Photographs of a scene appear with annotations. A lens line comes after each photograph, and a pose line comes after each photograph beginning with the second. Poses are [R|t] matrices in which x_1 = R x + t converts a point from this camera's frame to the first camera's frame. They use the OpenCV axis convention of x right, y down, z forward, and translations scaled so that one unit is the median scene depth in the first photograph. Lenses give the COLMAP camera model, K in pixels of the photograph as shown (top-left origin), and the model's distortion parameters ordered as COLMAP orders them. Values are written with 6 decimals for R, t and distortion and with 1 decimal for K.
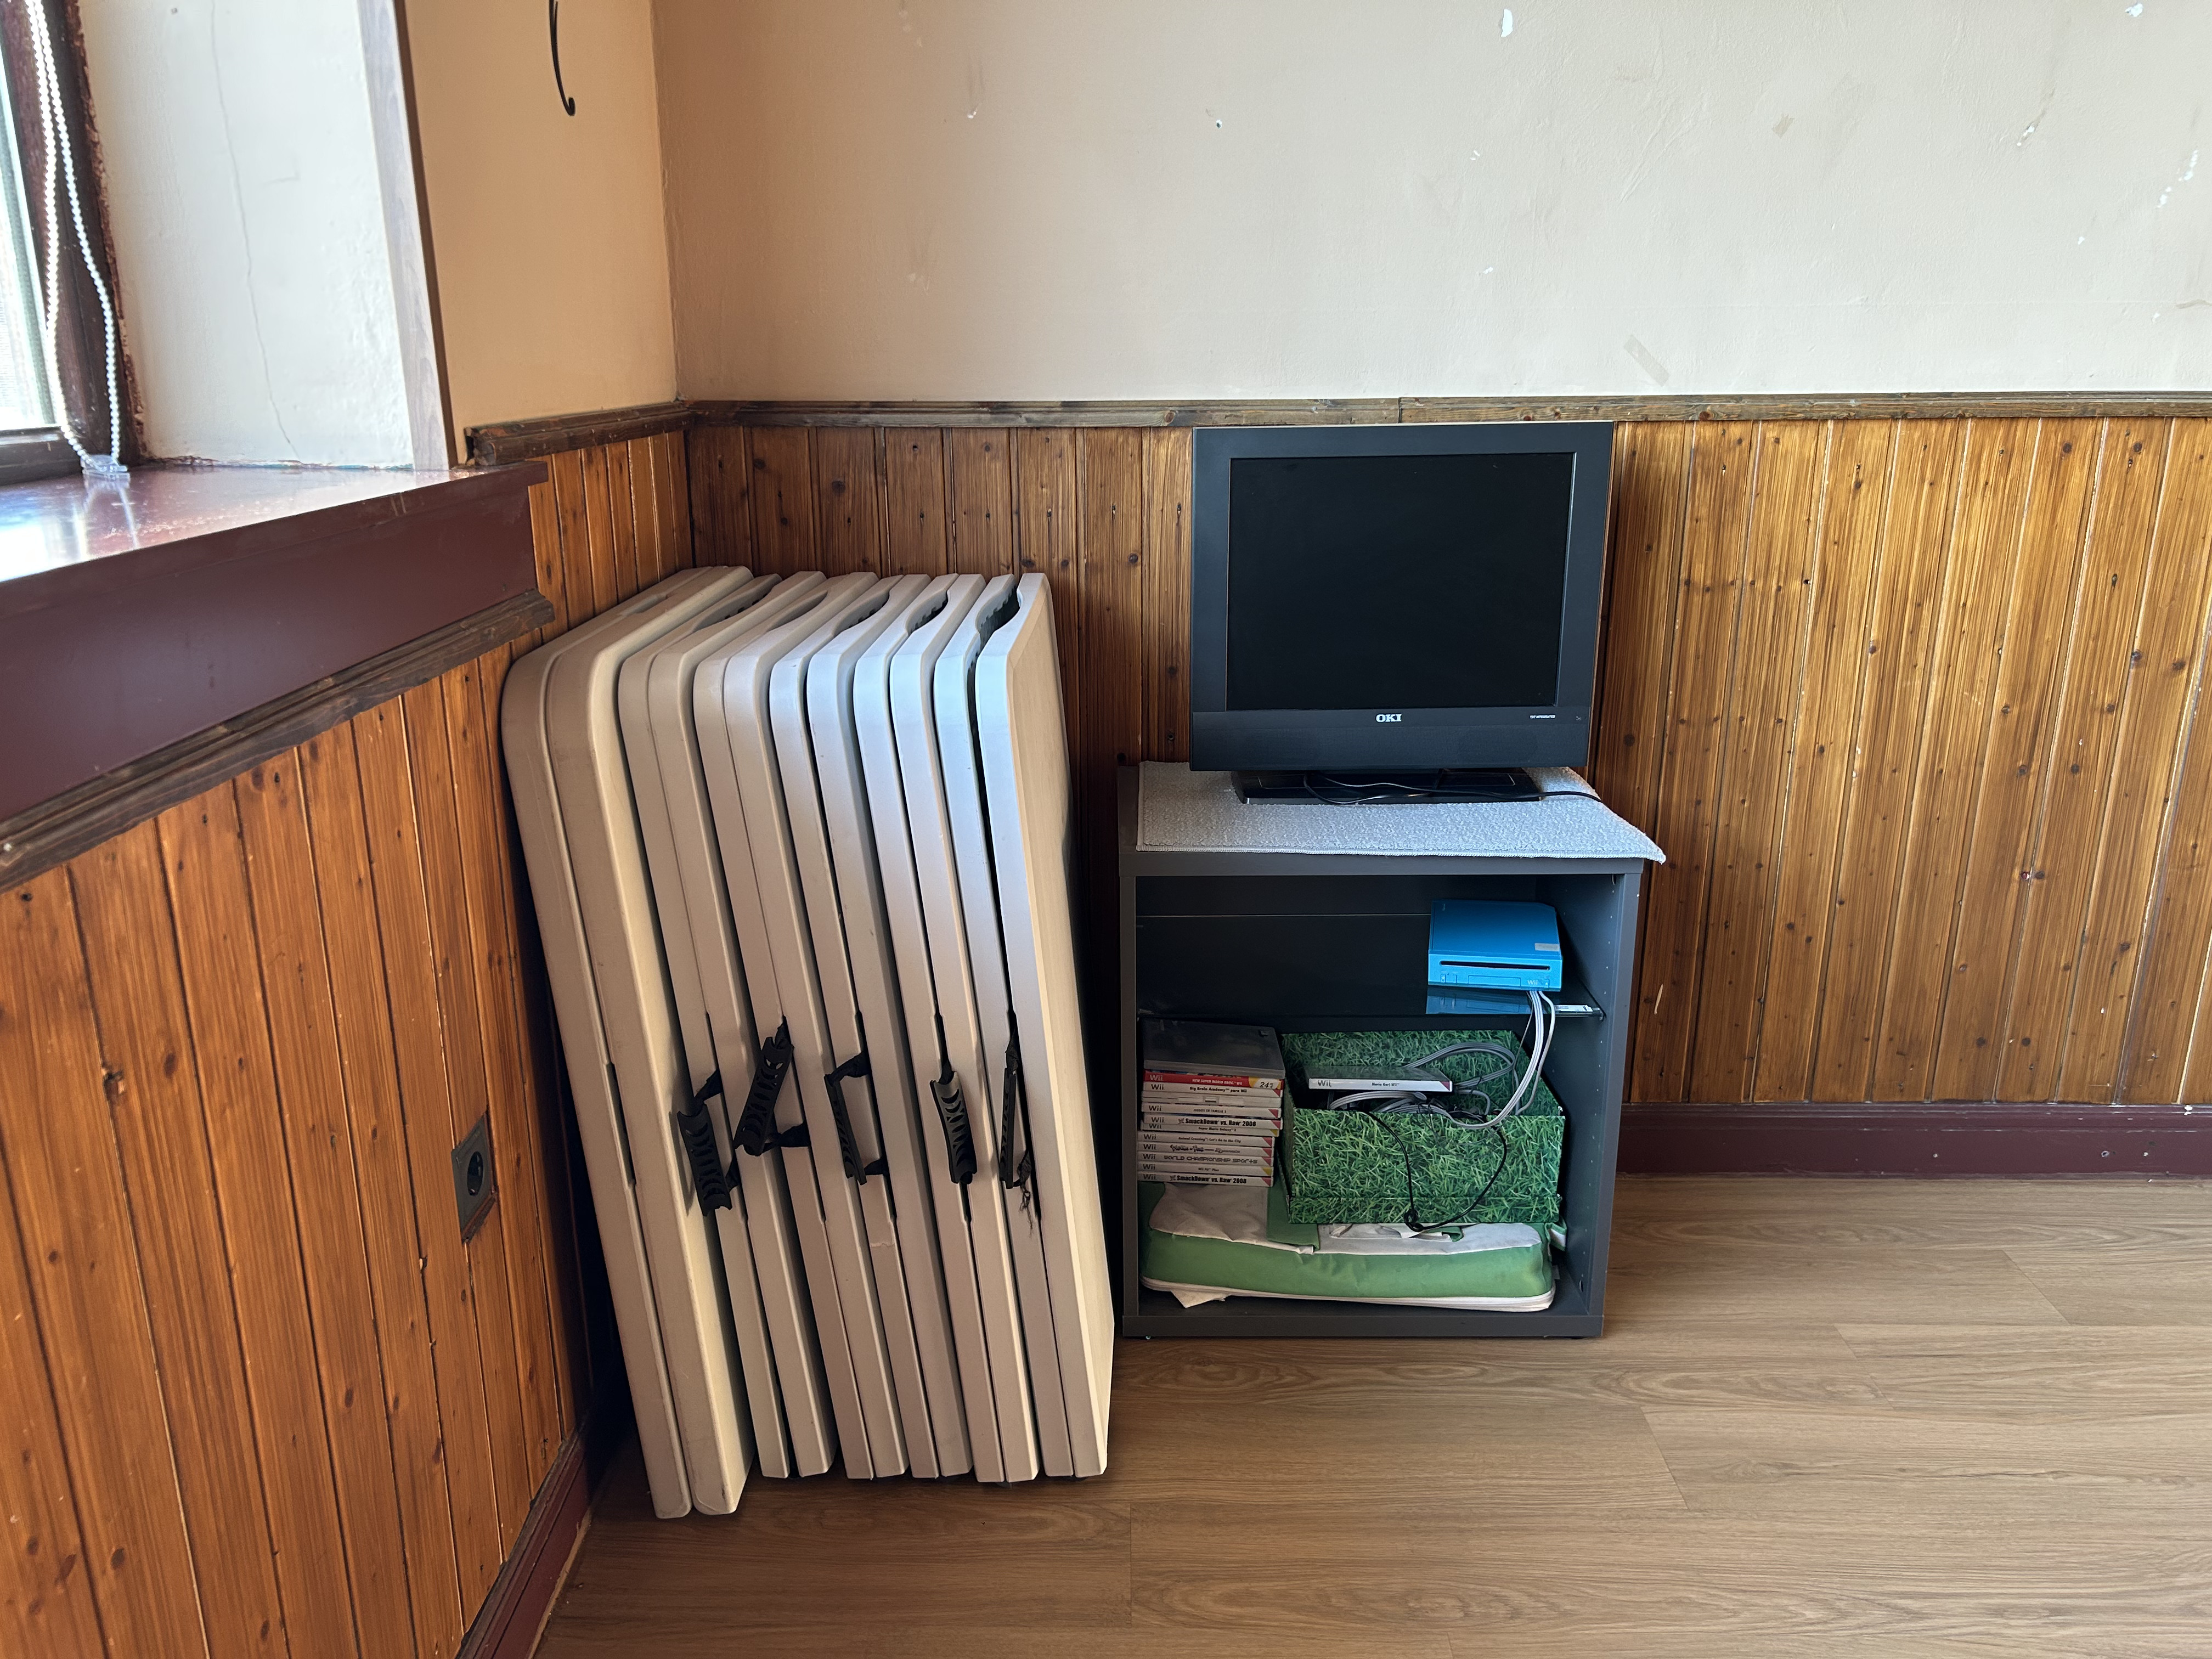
lens RADIAL K [[1710.1, 0, 1096.3], [0, 1710.1, 846.1], [0, 0, 1]] dist [0.045533, -0.051857]
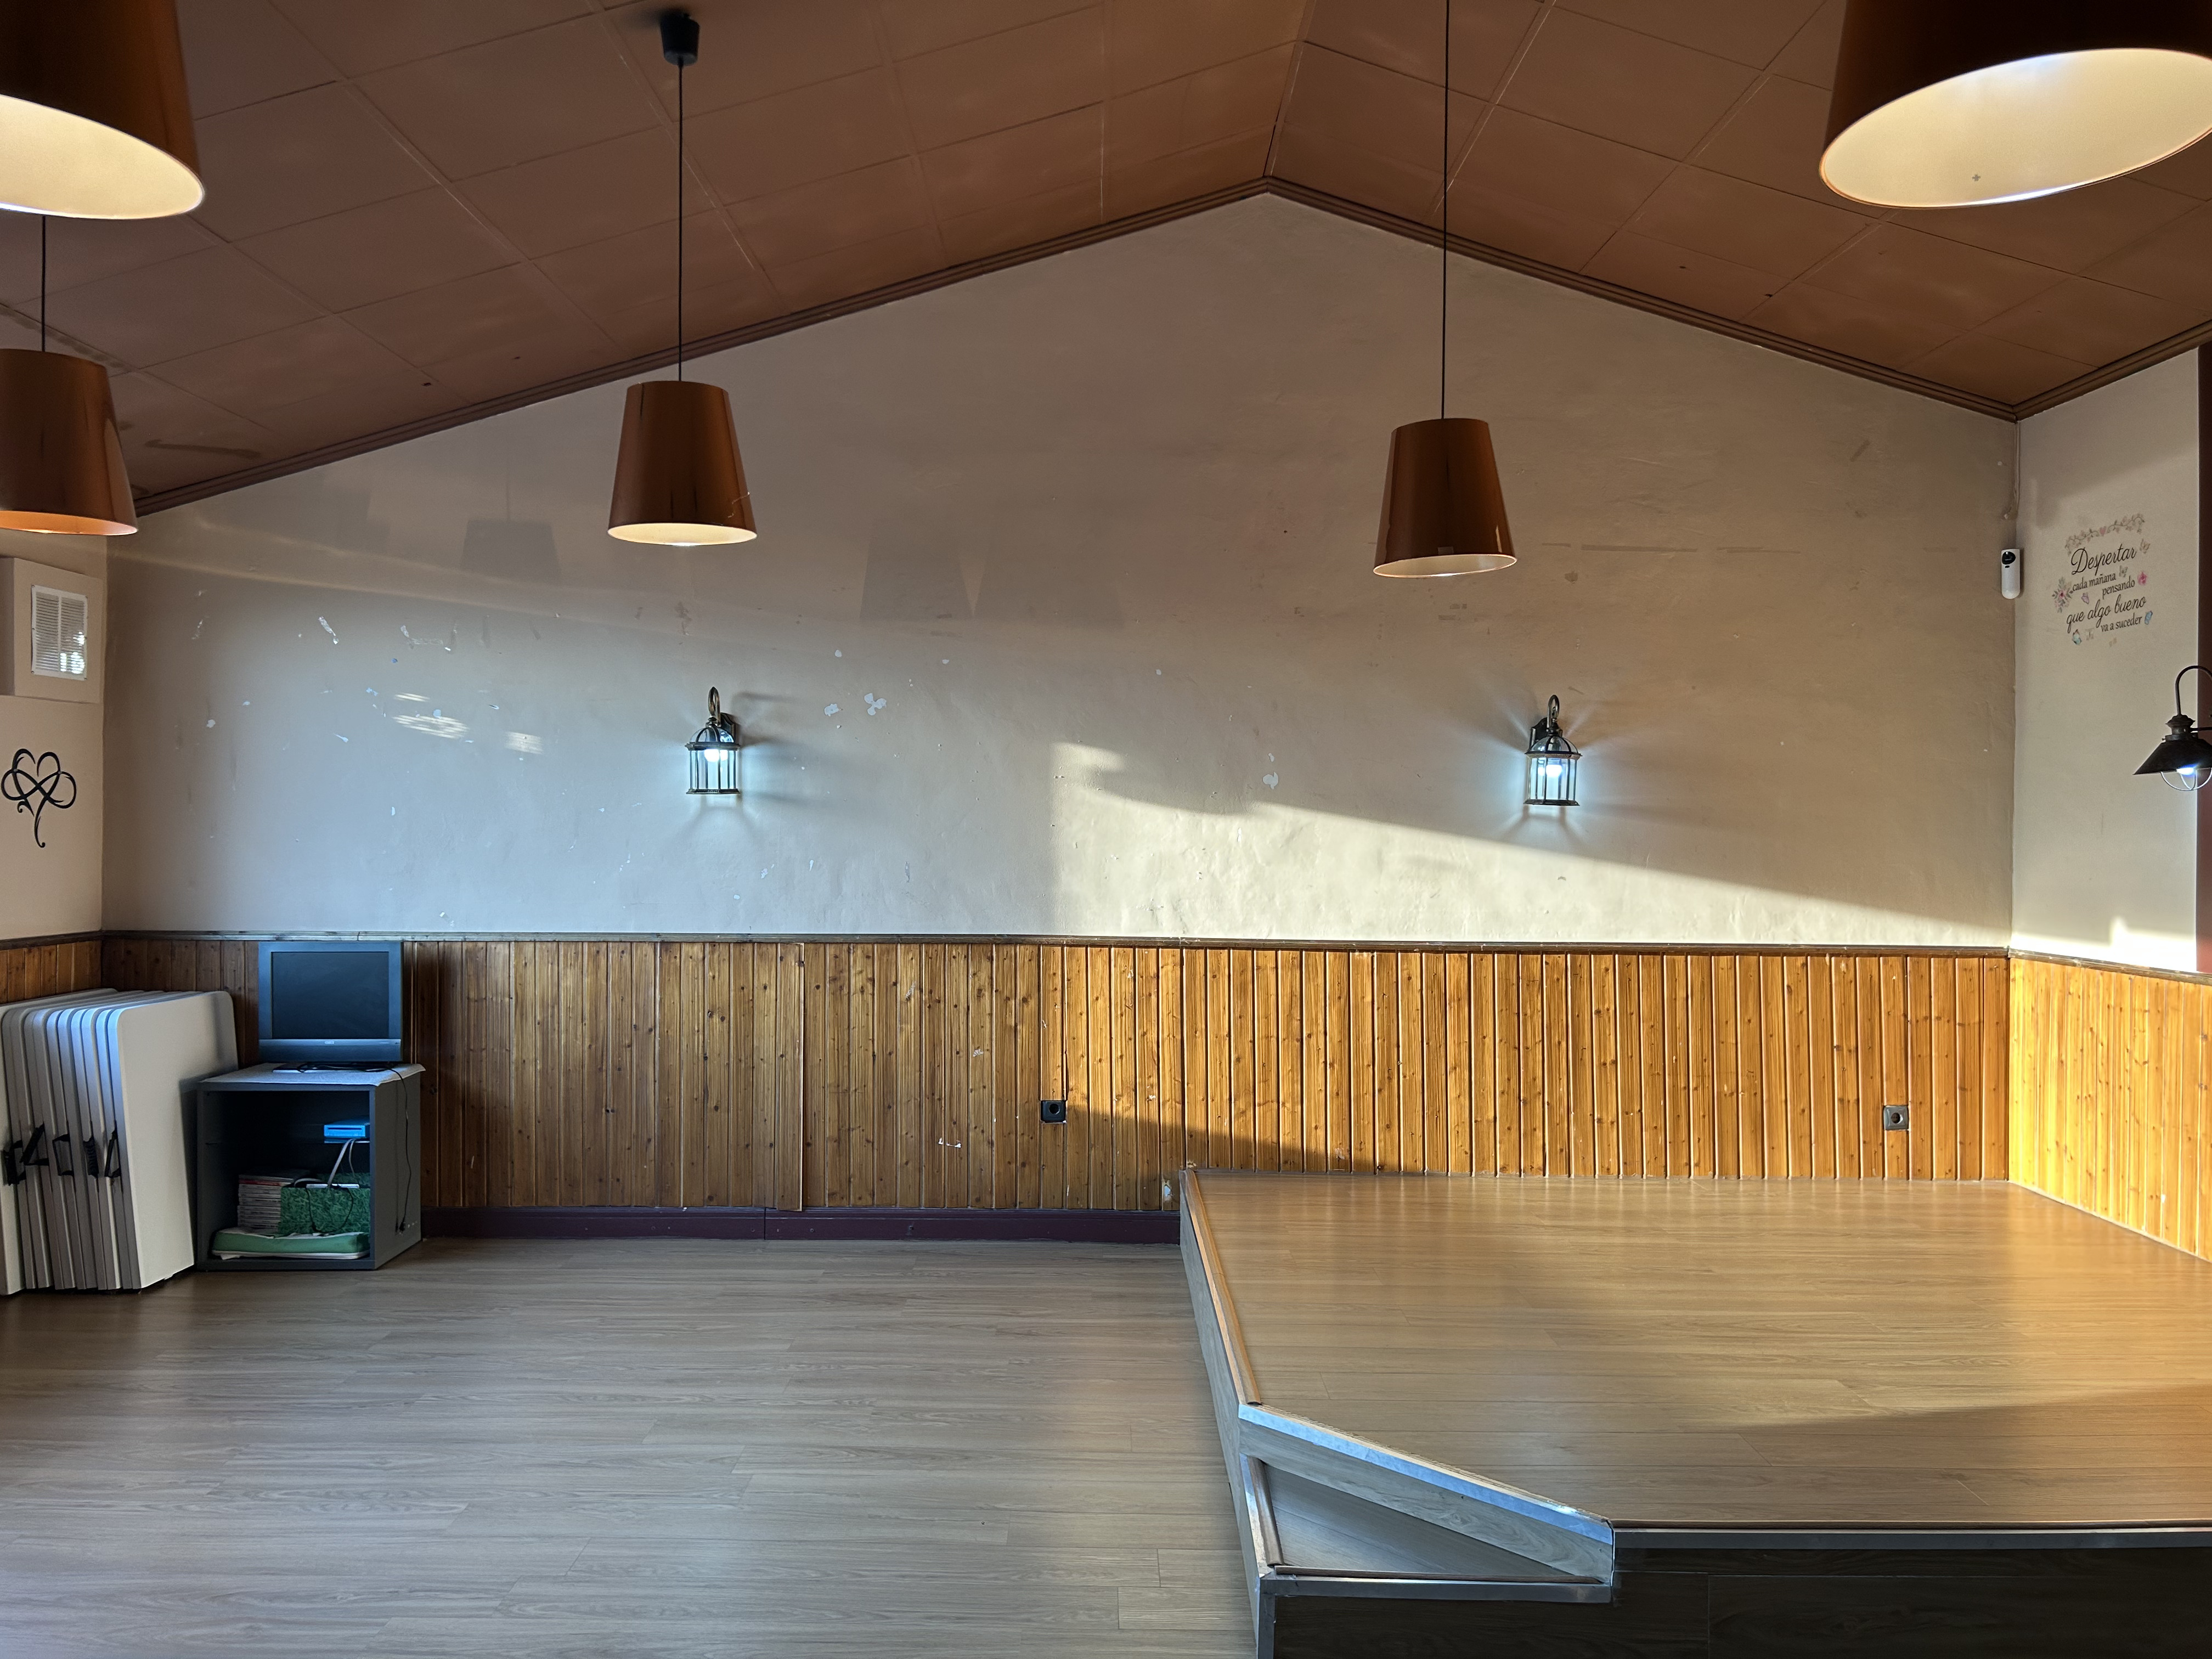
lens RADIAL K [[1673.2, 0, 1106.0], [0, 1673.2, 829.5], [0, 0, 1]] dist [0.092560, -0.145872]
pose [[0.999923, 0.011754, 0.004057, 1.356999], [-0.010134, 0.959419, -0.281801, 0.340981], [-0.007205, 0.281738, 0.959464, -1.684025]]
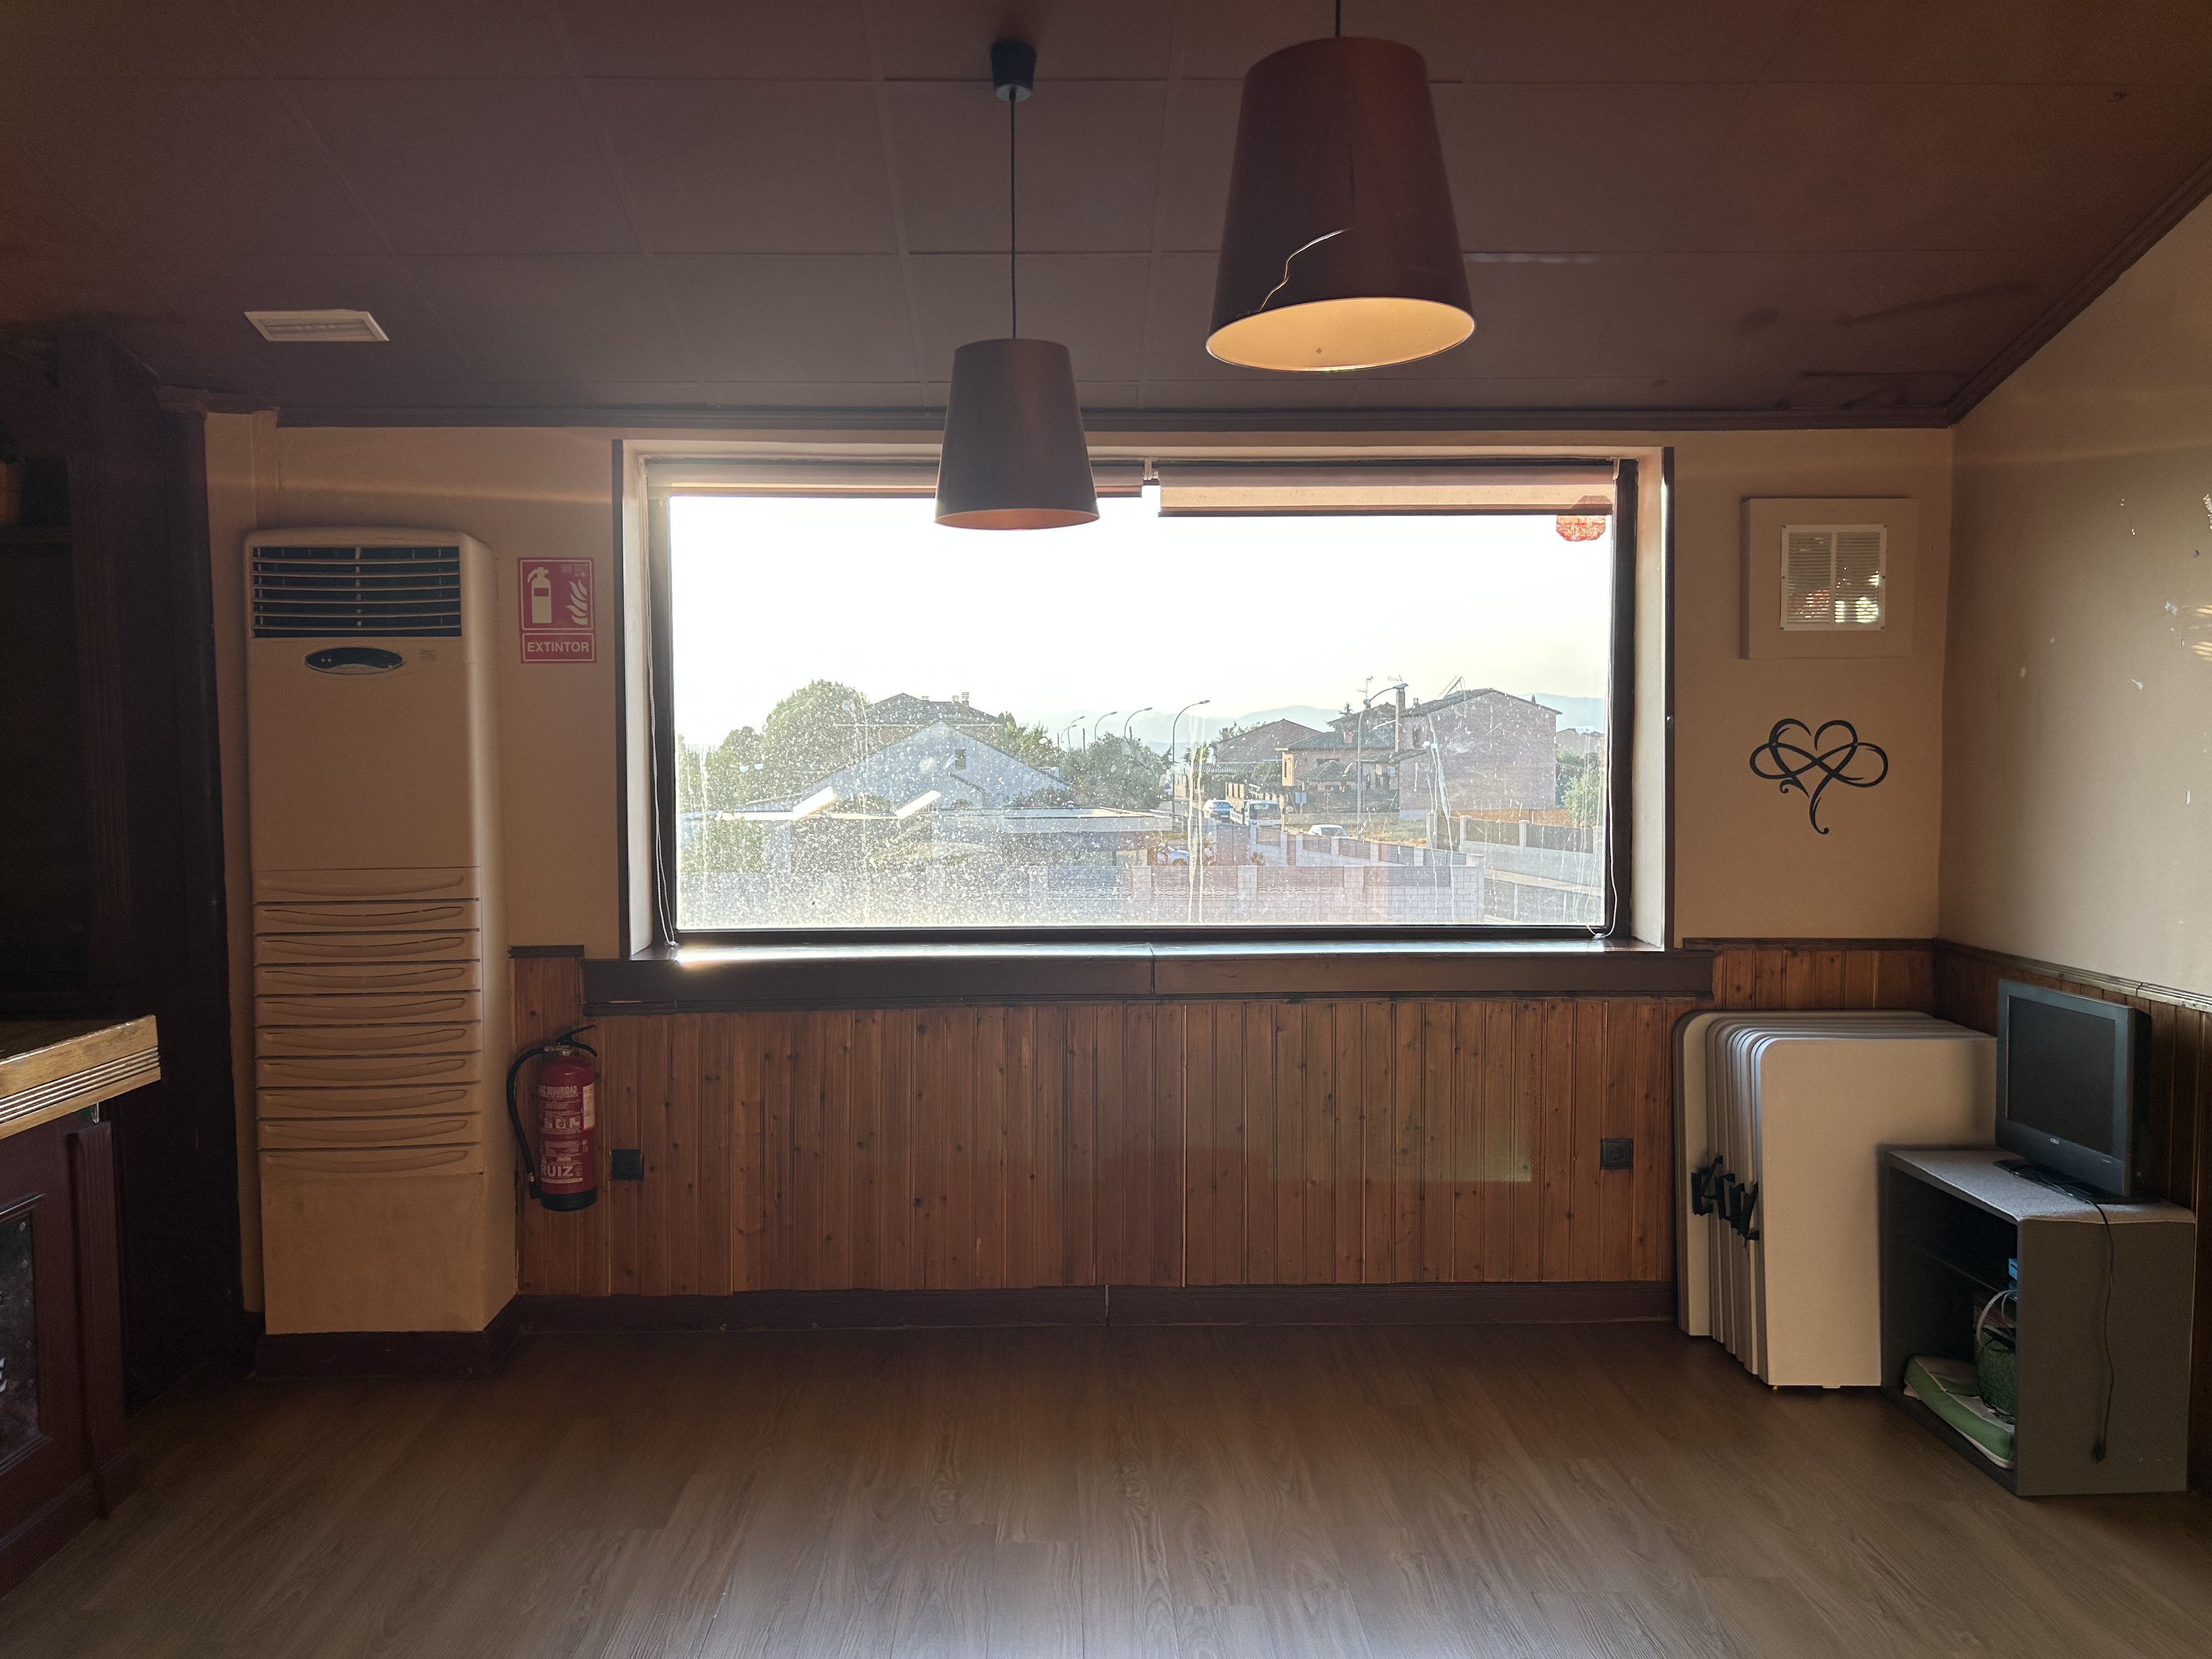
lens RADIAL K [[1698.9, 0, 1106.0], [0, 1698.9, 829.5], [0, 0, 1]] dist [0.043349, -0.005129]
pose [[0.031590, 0.050467, -0.998226, 1.918402], [-0.284290, 0.957927, 0.039433, -0.171820], [0.958218, 0.282540, 0.044608, -0.177750]]
